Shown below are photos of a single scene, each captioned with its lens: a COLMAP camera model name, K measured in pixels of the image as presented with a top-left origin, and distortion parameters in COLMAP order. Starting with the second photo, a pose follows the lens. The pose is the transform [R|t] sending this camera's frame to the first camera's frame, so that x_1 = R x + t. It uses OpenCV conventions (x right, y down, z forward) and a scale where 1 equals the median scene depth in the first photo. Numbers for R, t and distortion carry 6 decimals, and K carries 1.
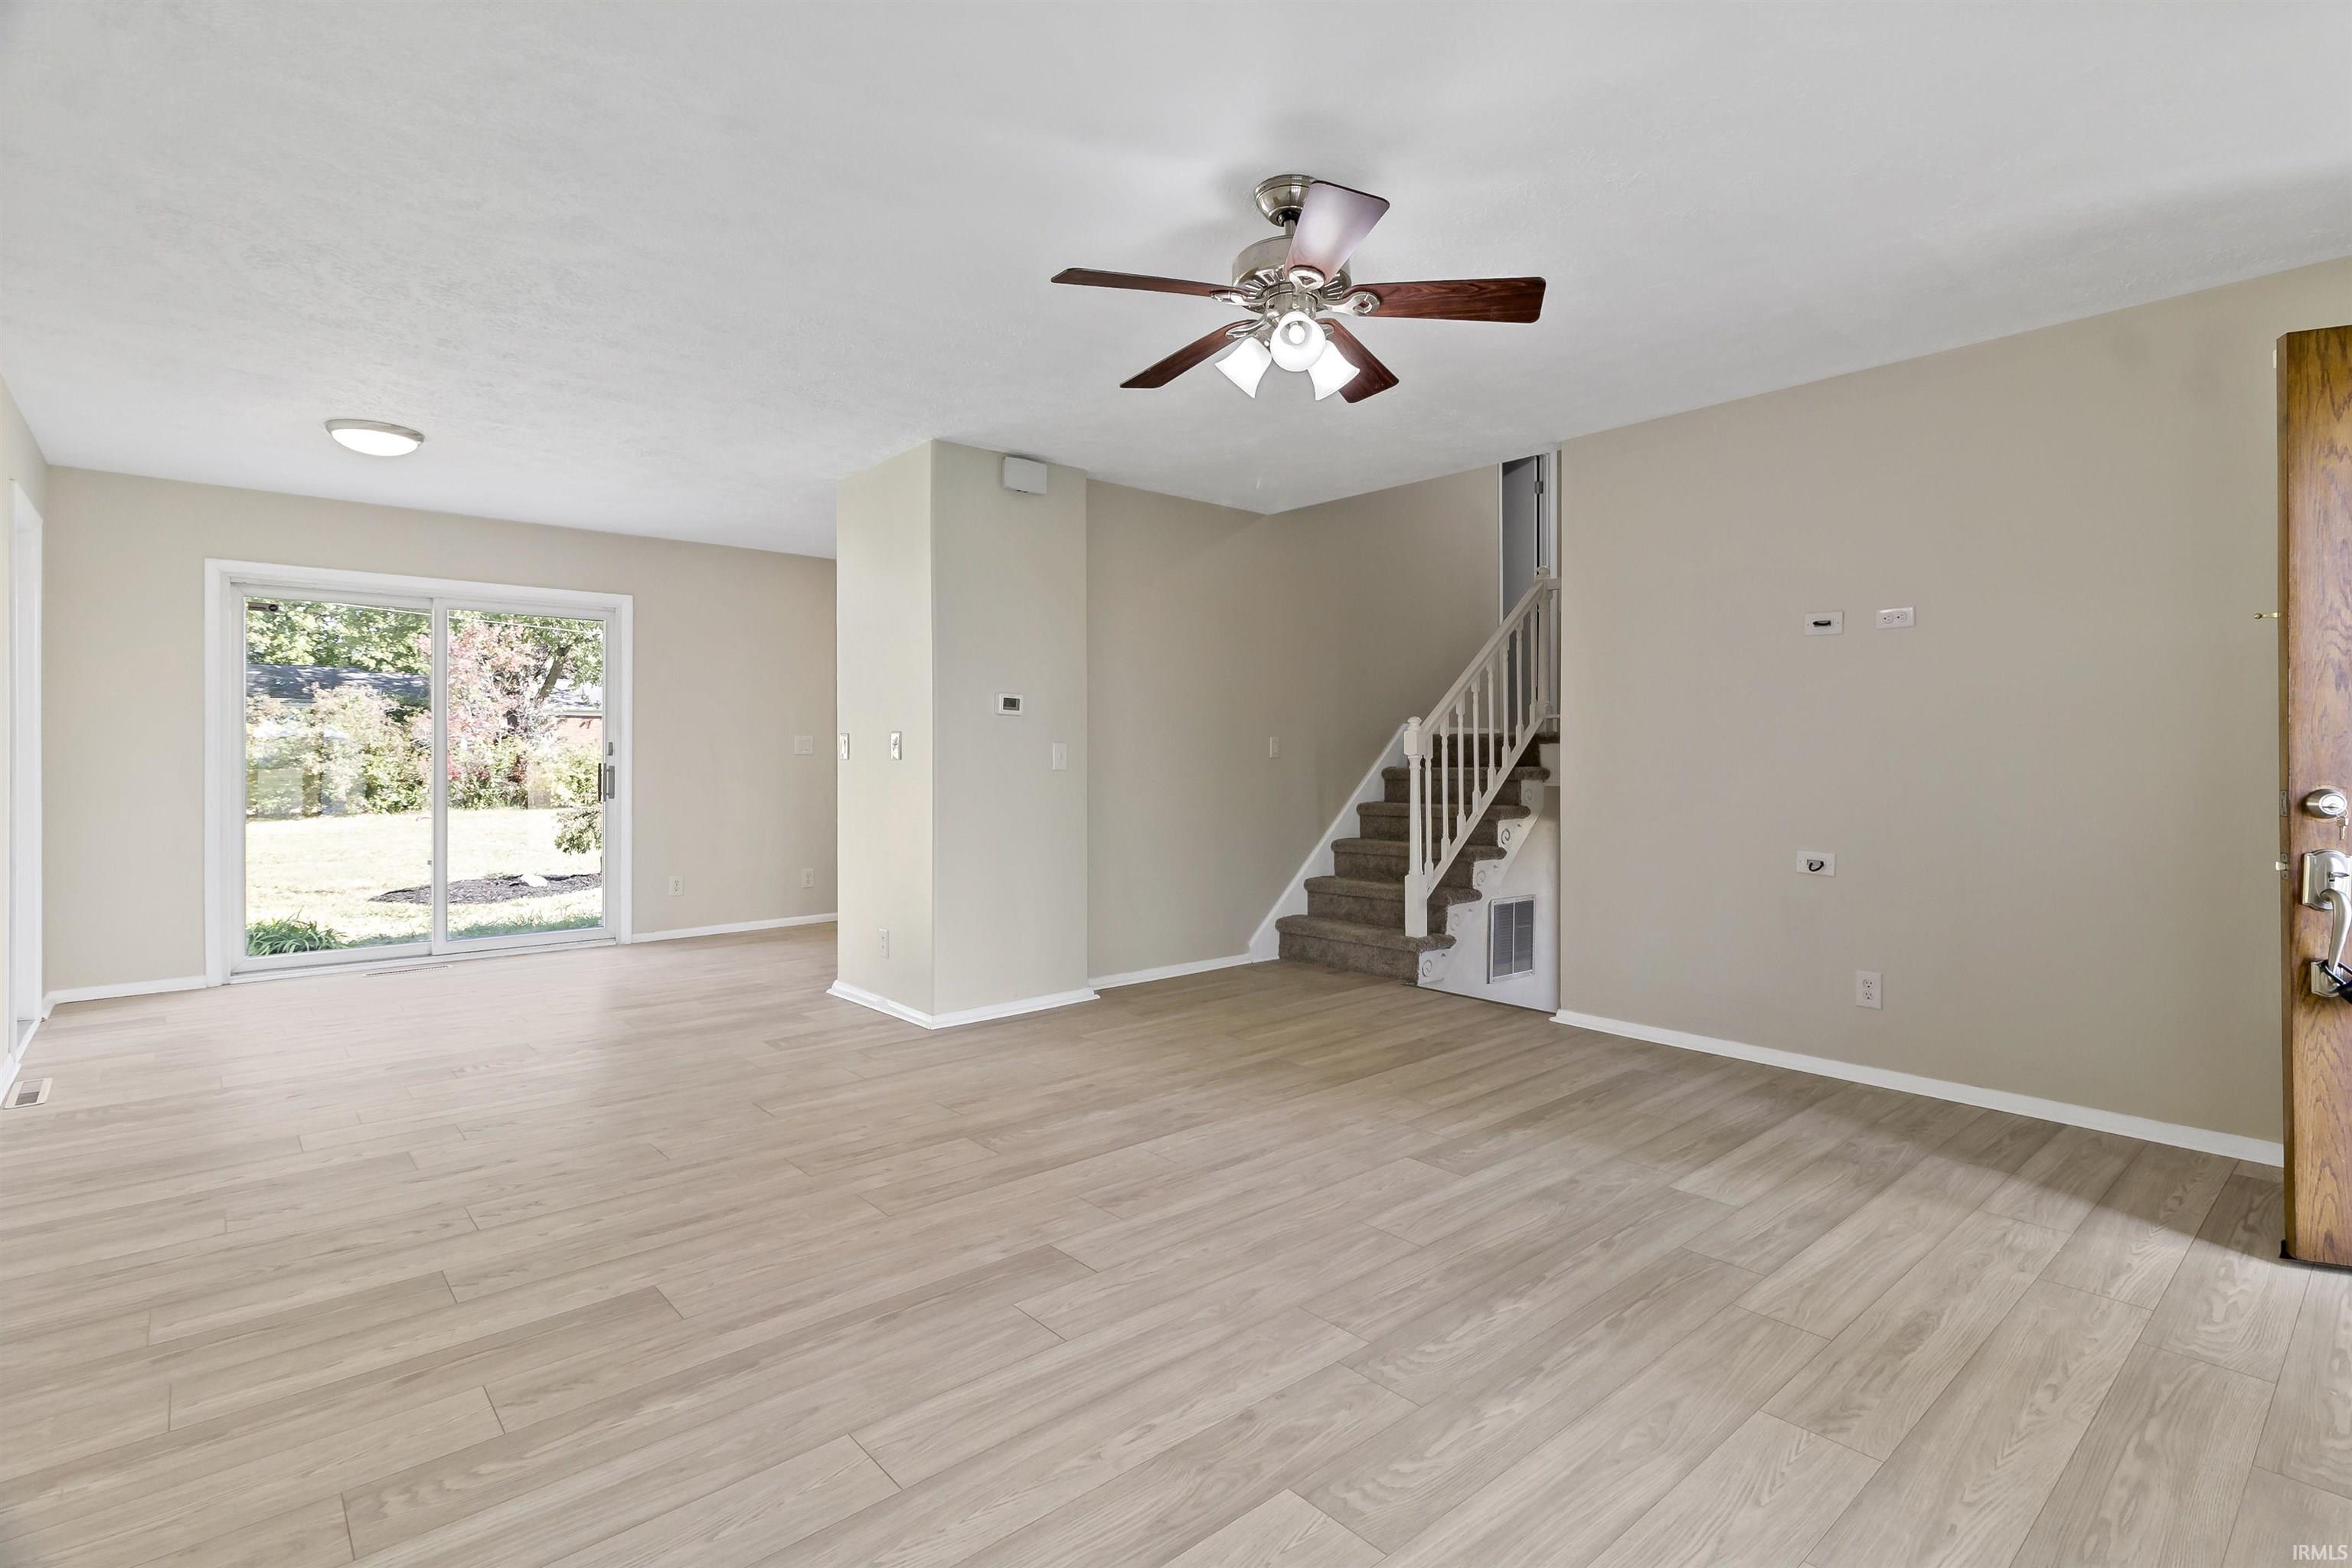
lens RADIAL K [[1135.1, 0, 1193.1], [0, 1135.1, 762.7], [0, 0, 1]] dist [-0.002308, -0.000201]
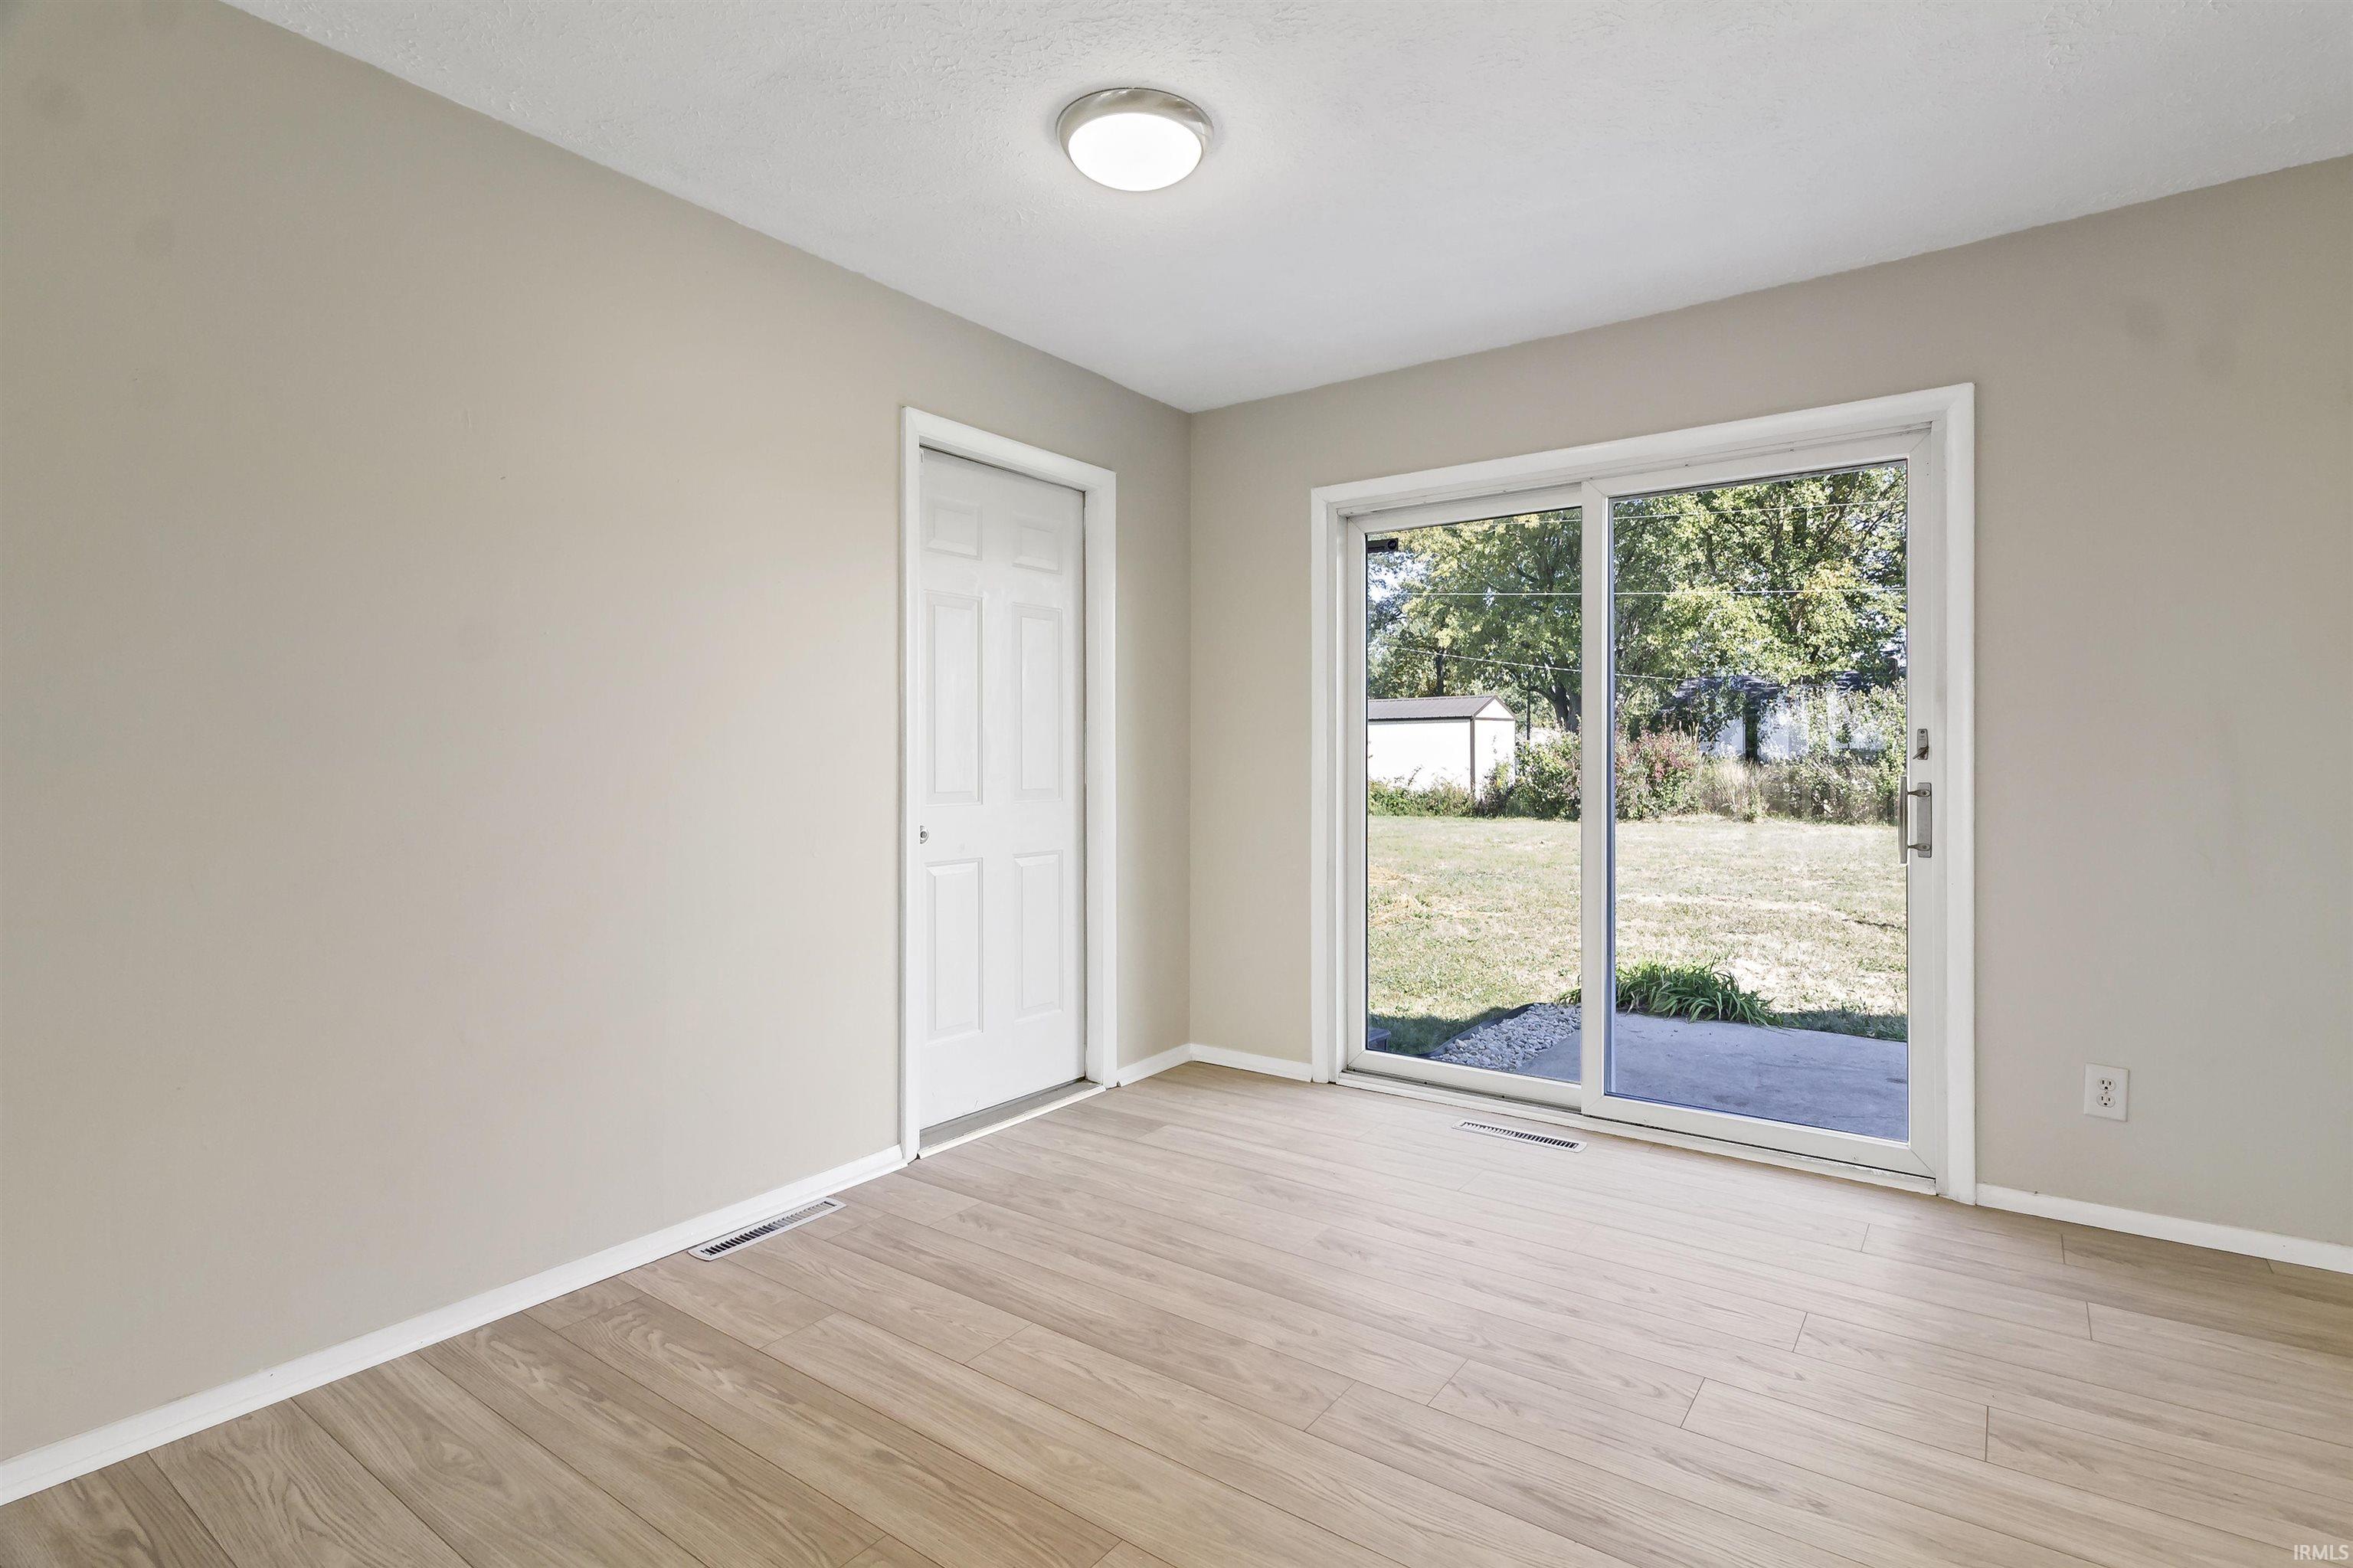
lens RADIAL K [[1135.6, 0, 1193.6], [0, 1135.6, 762.7], [0, 0, 1]] dist [-0.002308, -0.000201]
pose [[0.218319, 0.004764, -0.975866, -0.174754], [-0.001095, 0.999989, 0.004637, -0.009117], [0.975877, 0.000056, 0.218322, 0.747682]]
